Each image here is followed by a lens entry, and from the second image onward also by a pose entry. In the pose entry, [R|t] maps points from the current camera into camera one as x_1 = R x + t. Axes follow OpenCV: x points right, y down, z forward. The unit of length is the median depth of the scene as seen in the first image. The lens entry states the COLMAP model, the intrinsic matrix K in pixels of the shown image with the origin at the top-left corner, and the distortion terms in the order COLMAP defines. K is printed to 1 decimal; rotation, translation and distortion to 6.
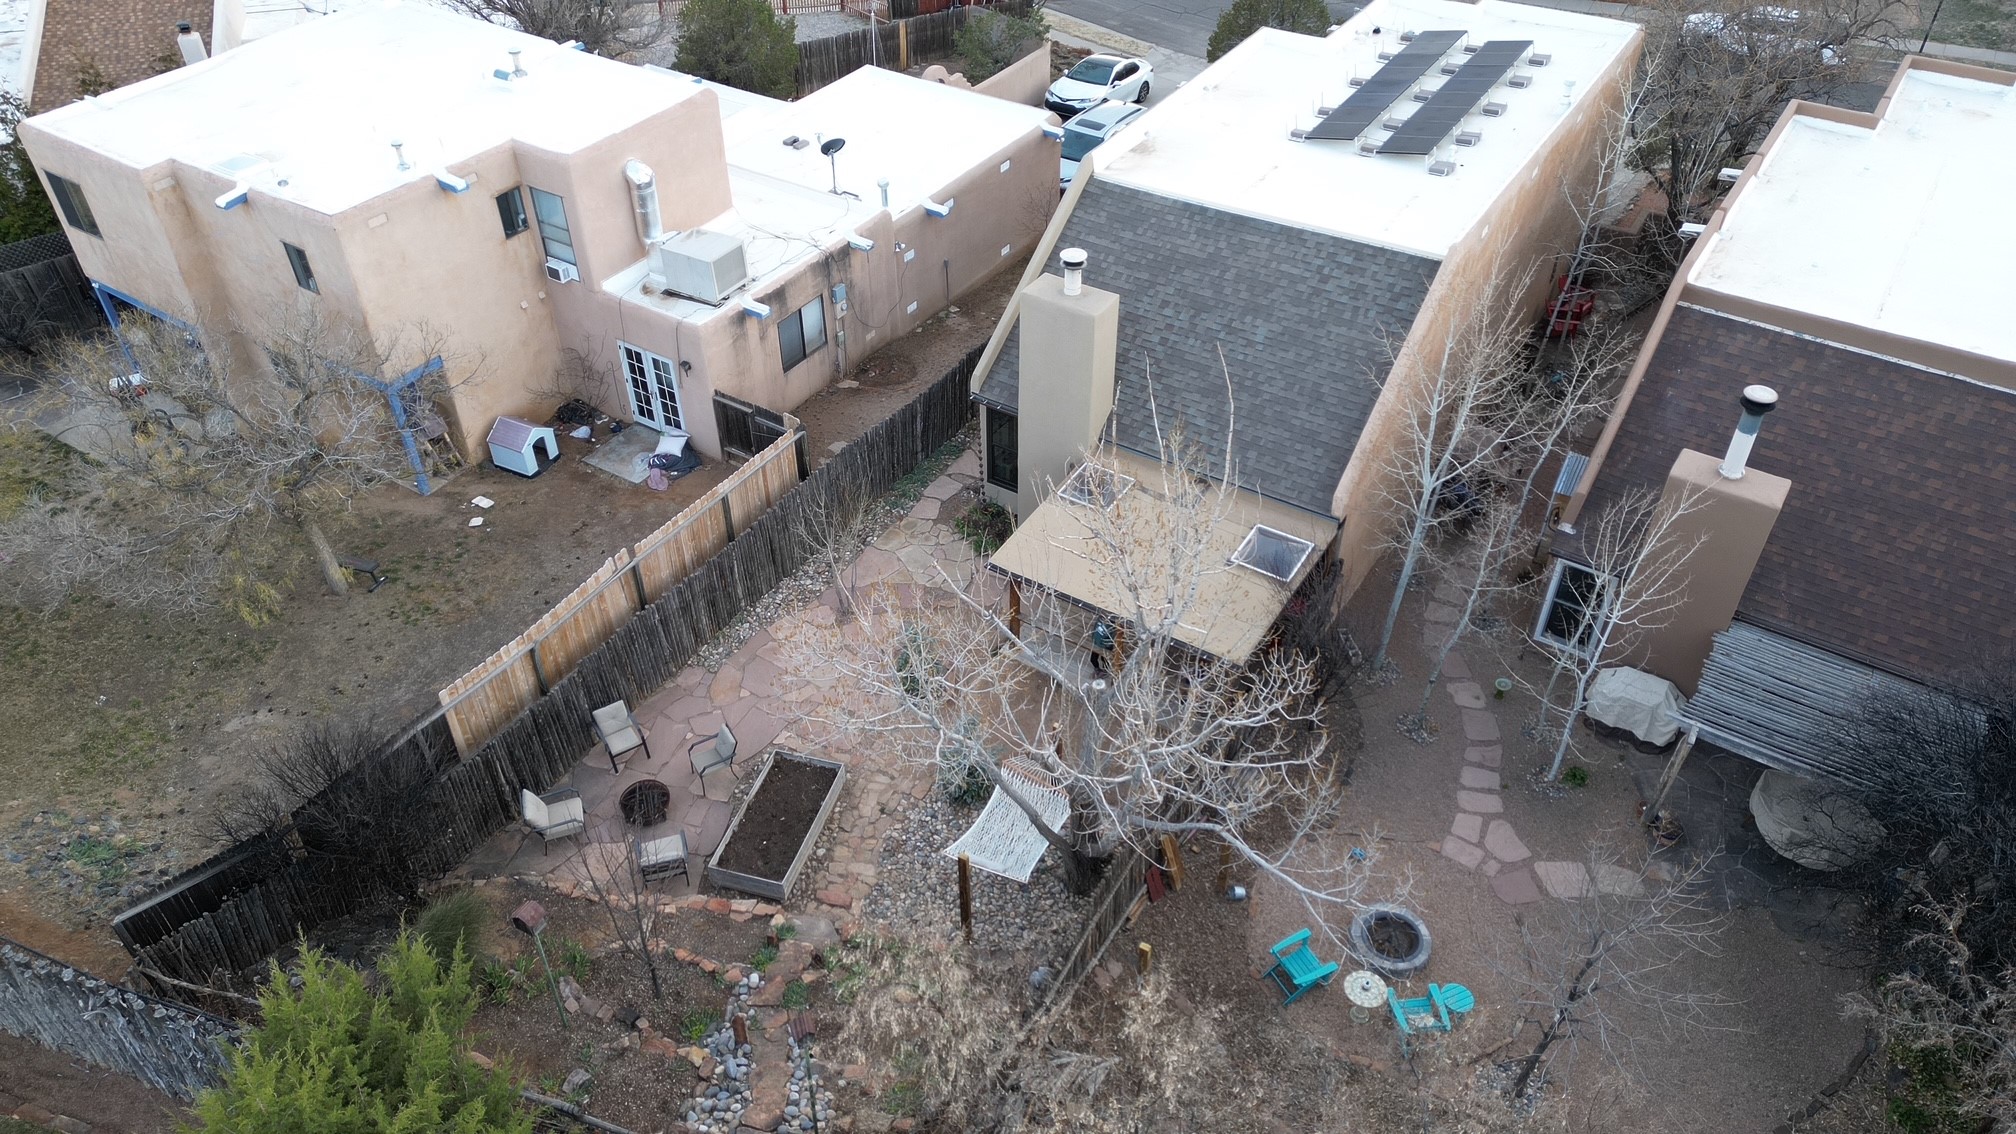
lens RADIAL K [[1412.1, 0, 1019.1], [0, 1412.1, 556.5], [0, 0, 1]] dist [0.094799, -0.094627]
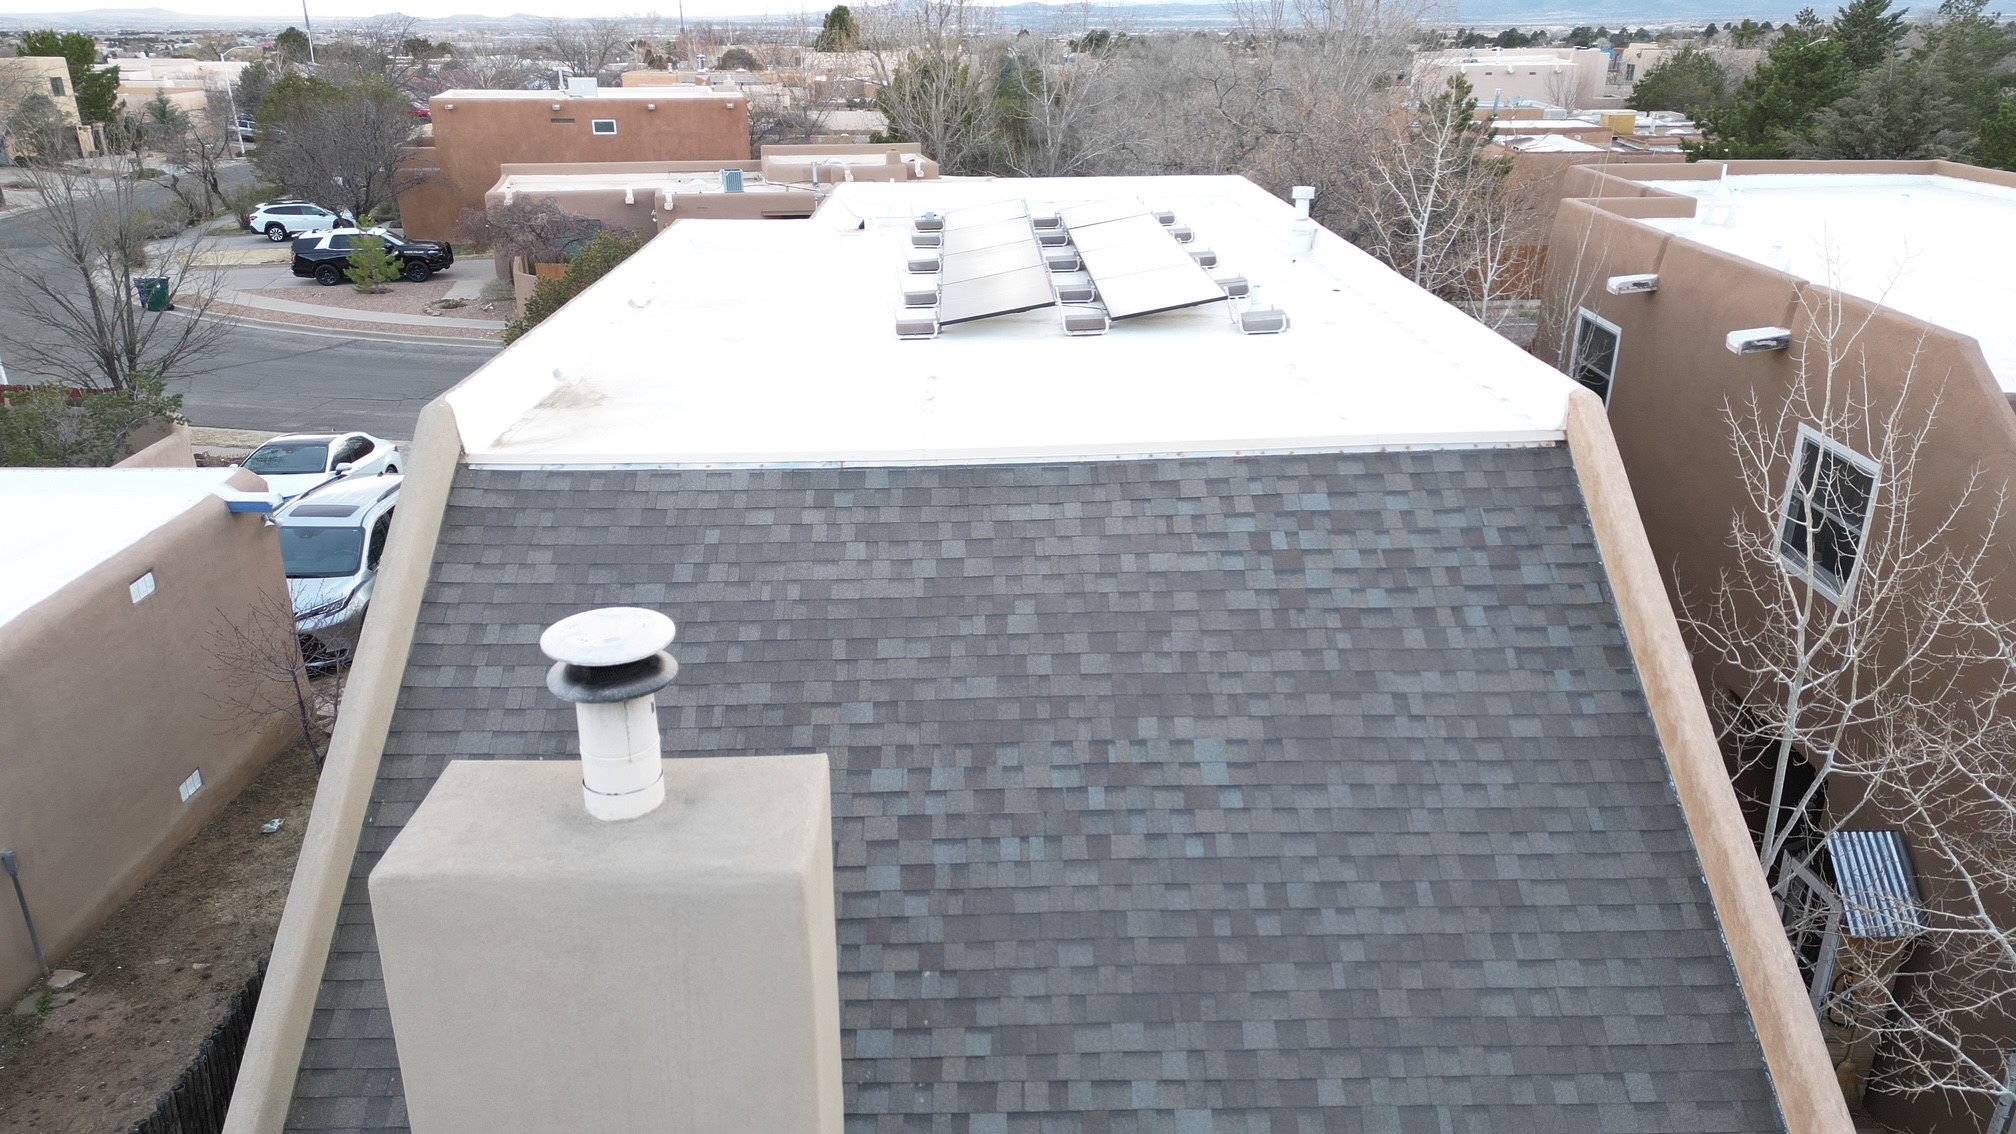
lens RADIAL K [[1412.1, 0, 1019.1], [0, 1412.1, 556.5], [0, 0, 1]] dist [0.094799, -0.094627]
pose [[0.831705, -0.201044, 0.517541, -0.016044], [0.352796, 0.911130, -0.213017, -0.136115], [-0.428721, 0.359754, 0.828719, 0.691198]]
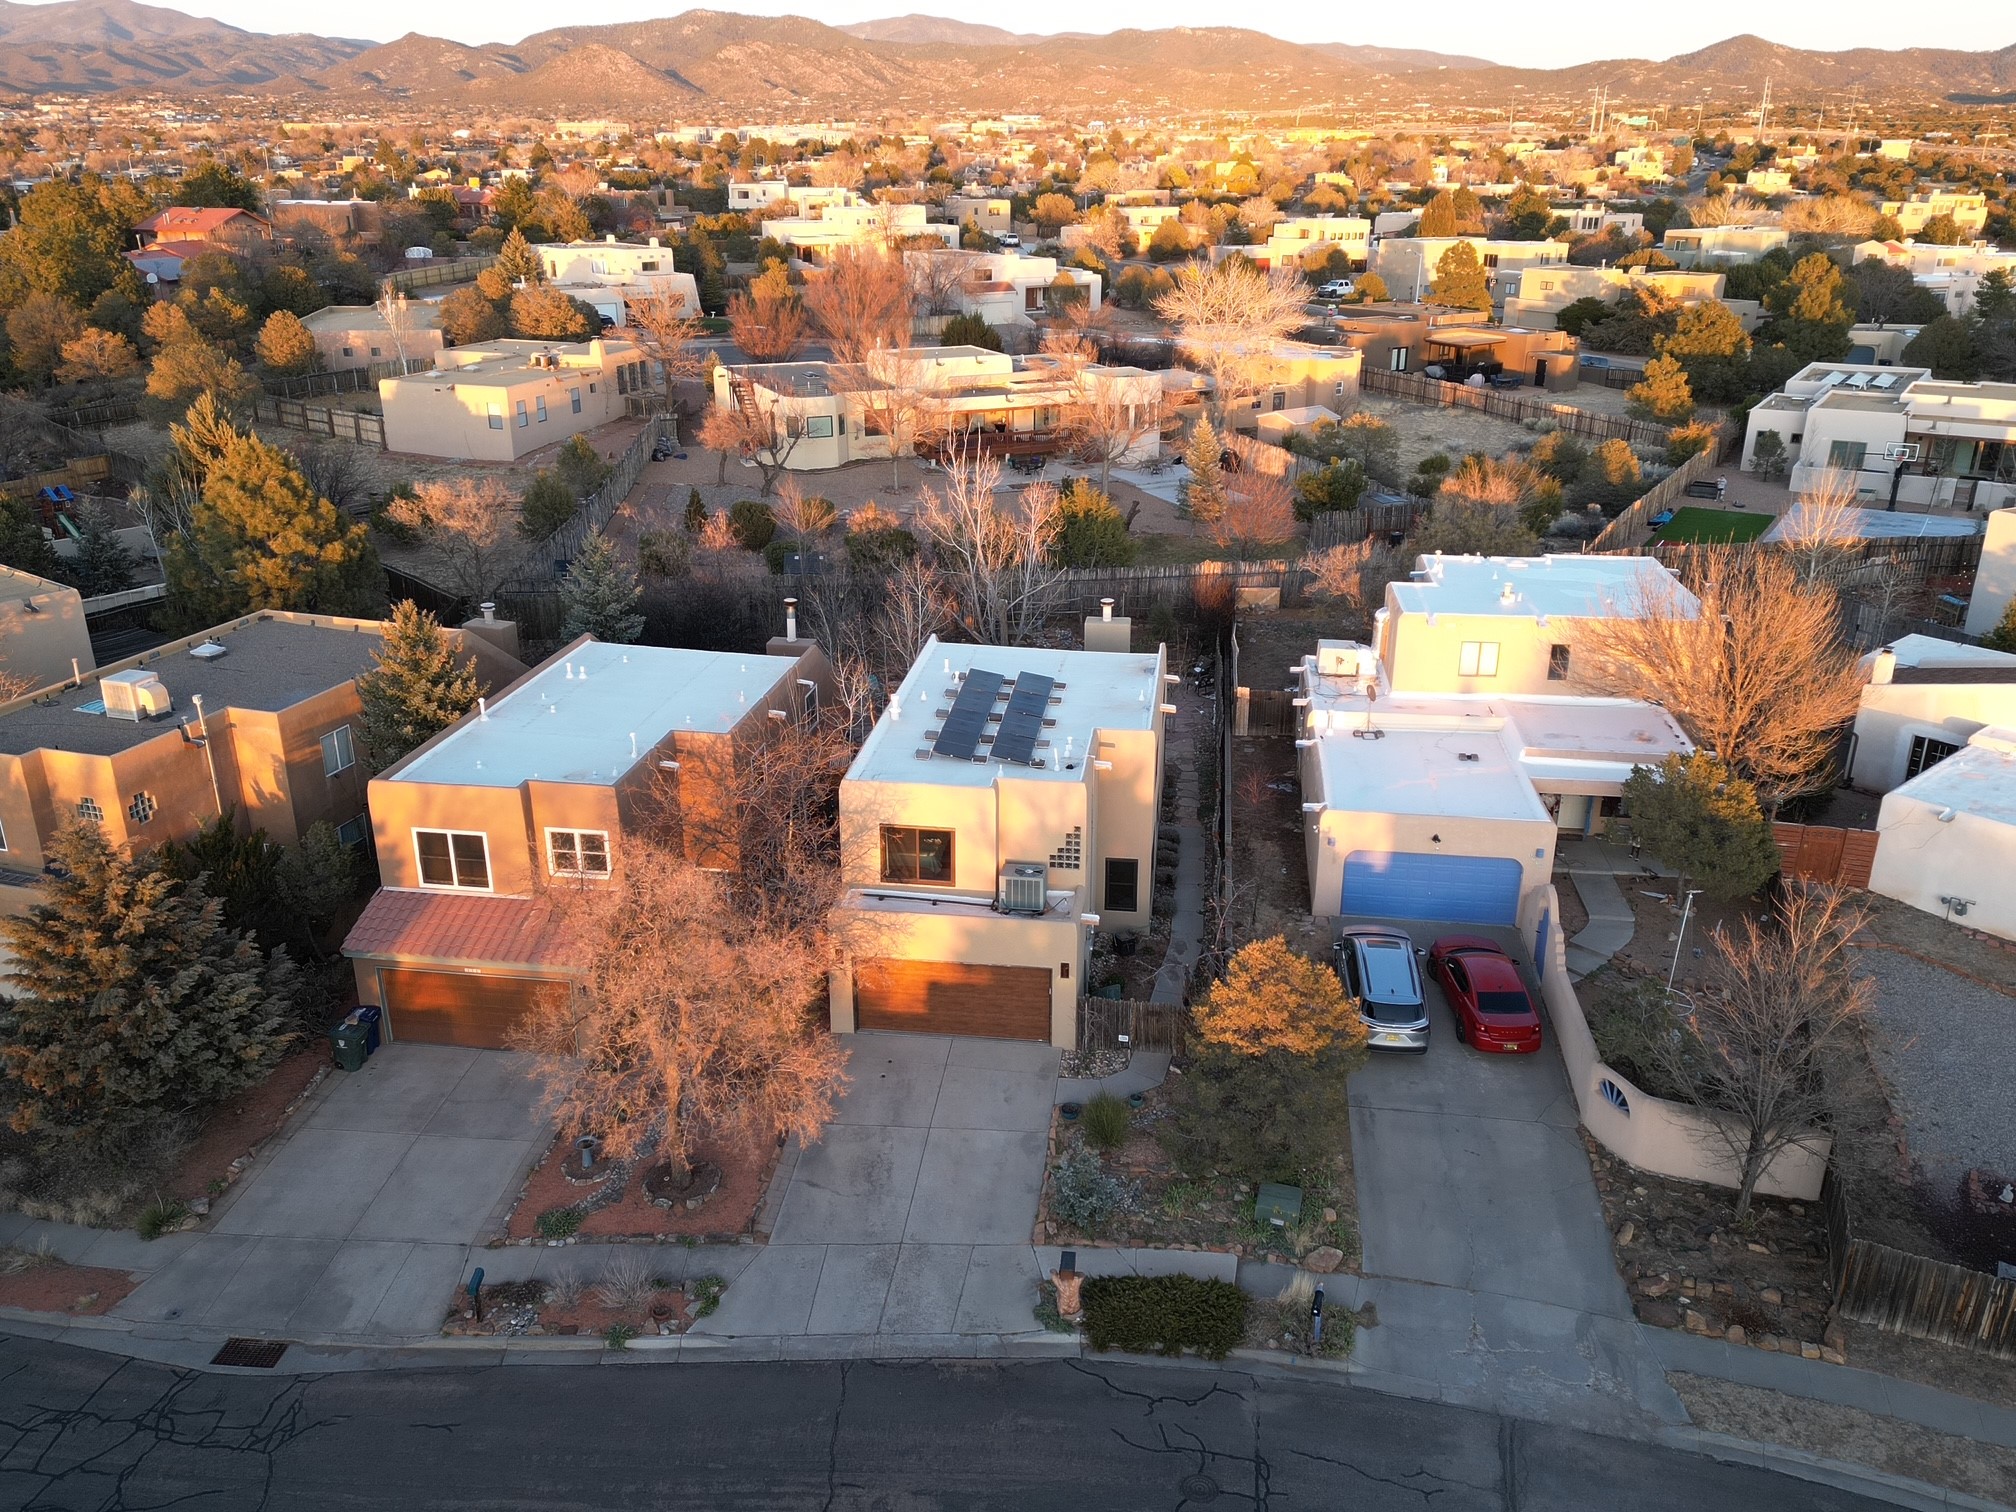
lens RADIAL K [[1571.8, 0, 1014.9], [0, 1571.8, 754.7], [0, 0, 1]] dist [0.091567, -0.098489]
pose [[-0.908975, 0.144762, -0.390908, 0.904319], [-0.268885, 0.512977, 0.815203, -1.609954], [0.318537, 0.846108, -0.427359, 1.807264]]
